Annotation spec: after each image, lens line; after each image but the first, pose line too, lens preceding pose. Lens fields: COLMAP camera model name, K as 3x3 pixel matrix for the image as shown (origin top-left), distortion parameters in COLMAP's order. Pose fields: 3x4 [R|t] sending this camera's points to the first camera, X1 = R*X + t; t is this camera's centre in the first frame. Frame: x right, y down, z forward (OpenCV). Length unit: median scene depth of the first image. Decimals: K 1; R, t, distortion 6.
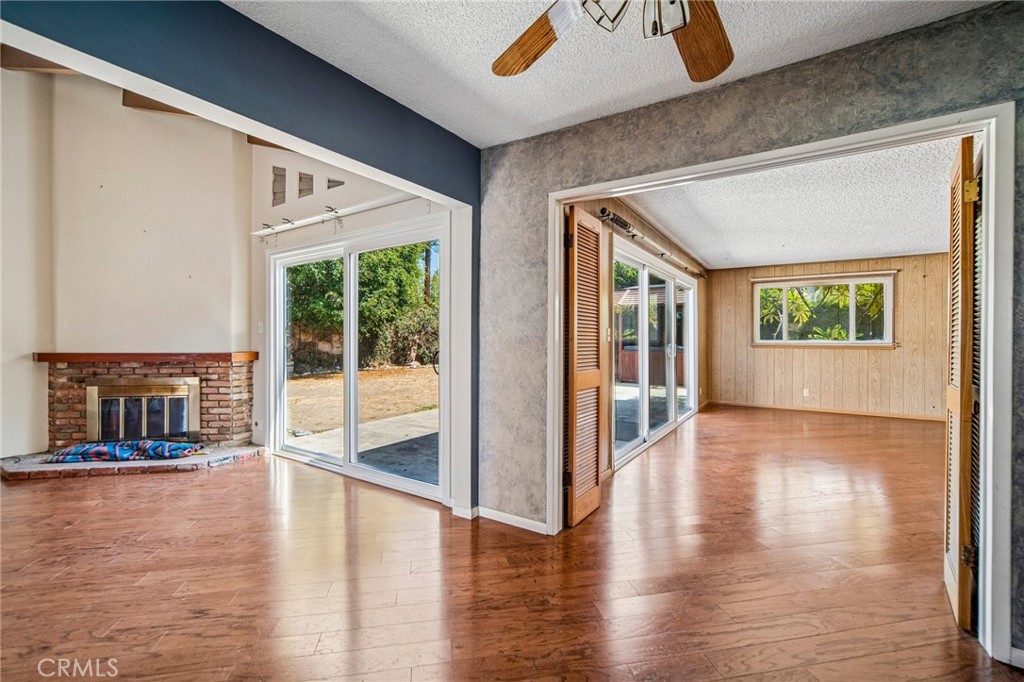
lens RADIAL K [[431.7, 0, 505.9], [0, 431.7, 339.3], [0, 0, 1]] dist [-0.003777, 0.000047]
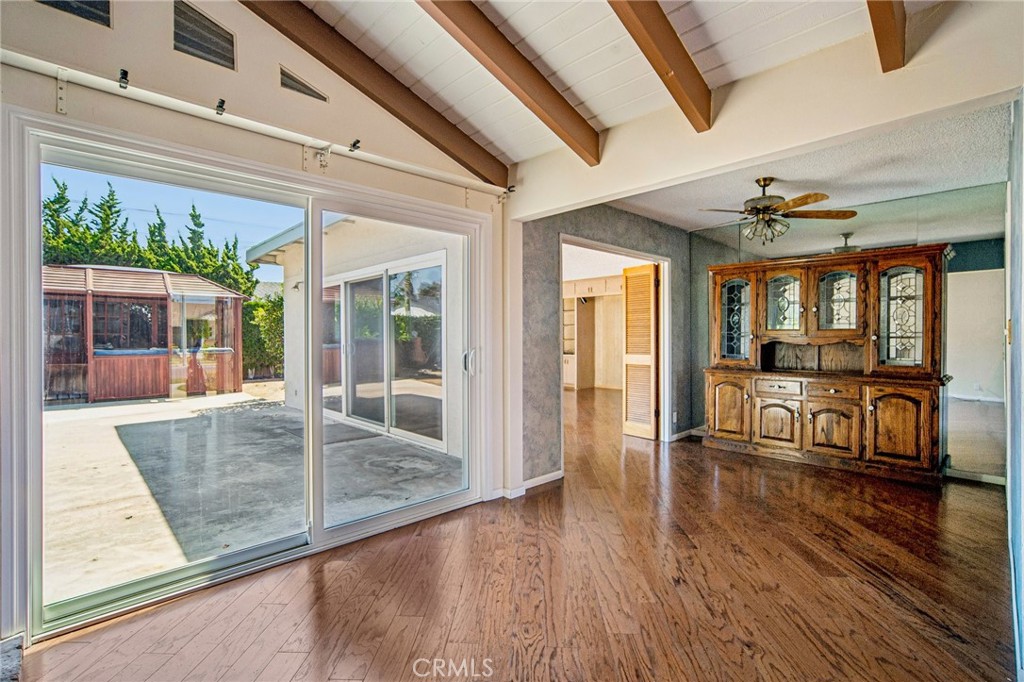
lens RADIAL K [[468.7, 0, 515.6], [0, 468.7, 336.7], [0, 0, 1]] dist [-0.005322, 0.000559]
pose [[0.219759, -0.006536, 0.975532, -1.336782], [0.008194, 0.999955, 0.004853, -0.010405], [-0.975520, 0.006927, 0.219802, 0.763516]]
